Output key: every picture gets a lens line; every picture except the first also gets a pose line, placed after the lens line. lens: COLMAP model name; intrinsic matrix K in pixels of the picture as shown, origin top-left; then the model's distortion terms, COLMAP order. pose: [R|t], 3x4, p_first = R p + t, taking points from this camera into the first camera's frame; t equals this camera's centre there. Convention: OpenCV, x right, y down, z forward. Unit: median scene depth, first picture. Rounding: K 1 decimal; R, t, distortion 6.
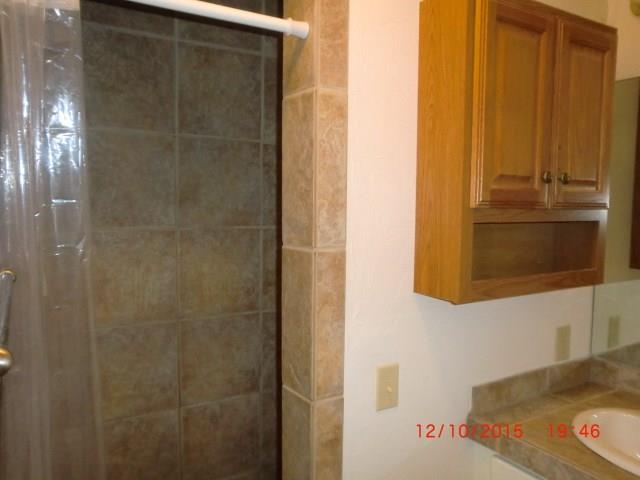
lens RADIAL K [[512.4, 0, 320.1], [0, 512.4, 247.4], [0, 0, 1]] dist [-0.138372, 0.193869]
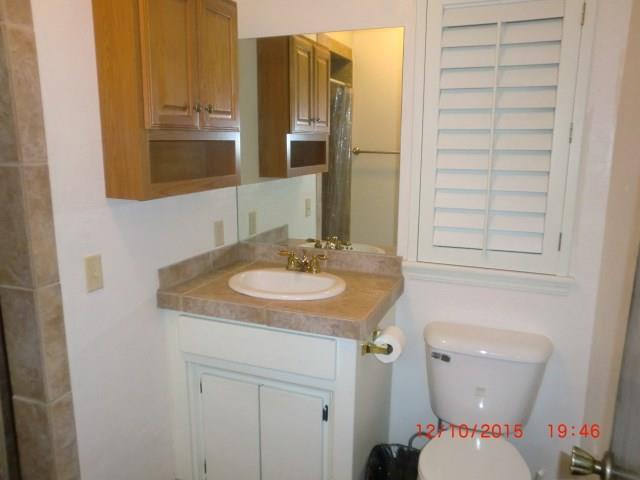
lens RADIAL K [[512.4, 0, 320.1], [0, 512.4, 247.4], [0, 0, 1]] dist [-0.138372, 0.193869]
pose [[0.797270, -0.128298, 0.589831, -0.162567], [0.054672, 0.988483, 0.141112, 0.067988], [-0.601142, -0.080257, 0.795102, -0.372698]]
